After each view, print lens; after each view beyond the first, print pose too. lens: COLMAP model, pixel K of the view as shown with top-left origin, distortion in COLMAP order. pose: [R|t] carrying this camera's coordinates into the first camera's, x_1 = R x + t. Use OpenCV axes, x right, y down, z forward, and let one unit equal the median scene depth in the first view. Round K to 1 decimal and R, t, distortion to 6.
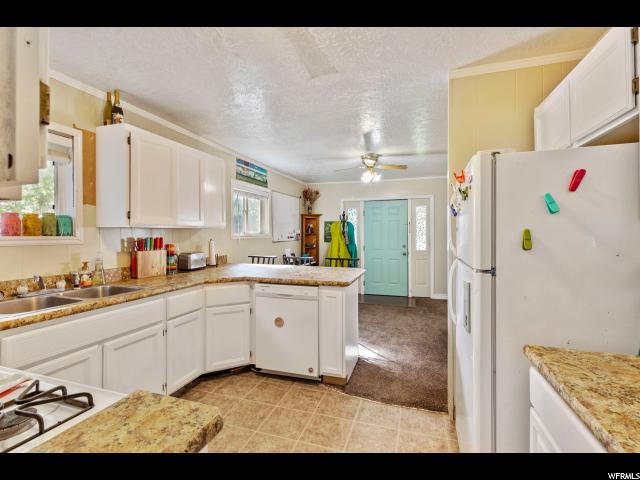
lens RADIAL K [[306.1, 0, 320.2], [0, 306.1, 233.4], [0, 0, 1]] dist [0.014845, -0.000857]
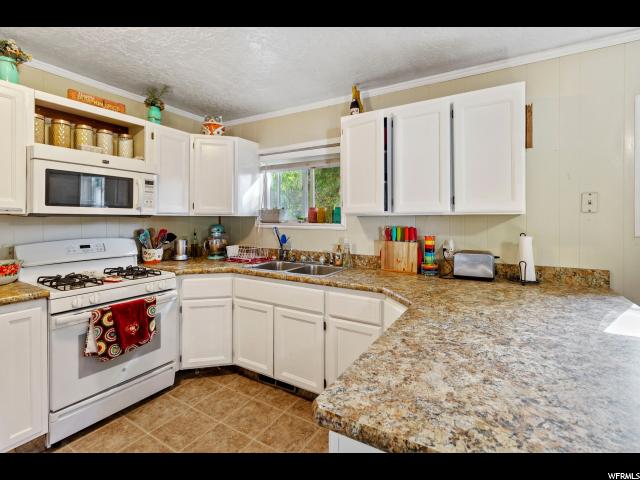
lens RADIAL K [[306.1, 0, 326.1], [0, 306.1, 219.3], [0, 0, 1]] dist [0.014845, -0.000857]
pose [[-0.219374, -0.000244, -0.975641, 0.329541], [-0.003033, 0.999995, 0.000432, -0.006404], [0.975636, 0.003054, -0.219374, 0.968016]]
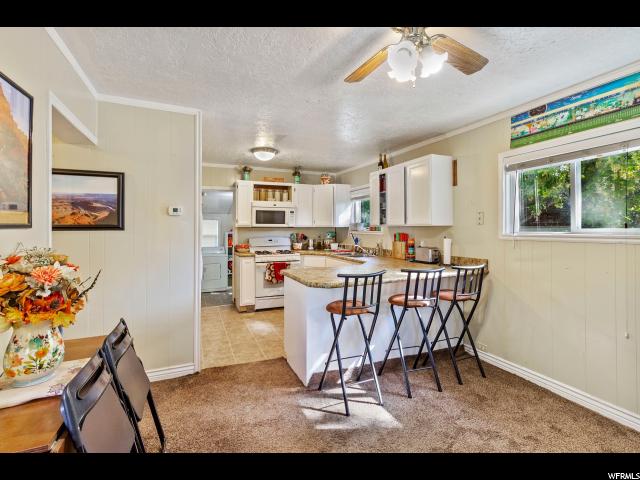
lens RADIAL K [[306.1, 0, 324.0], [0, 306.1, 225.8], [0, 0, 1]] dist [0.014845, -0.000857]
pose [[-0.747207, -0.008204, -0.664541, 0.703083], [-0.002523, 0.999952, -0.009507, -0.005820], [0.664587, -0.005428, -0.747191, 1.834979]]
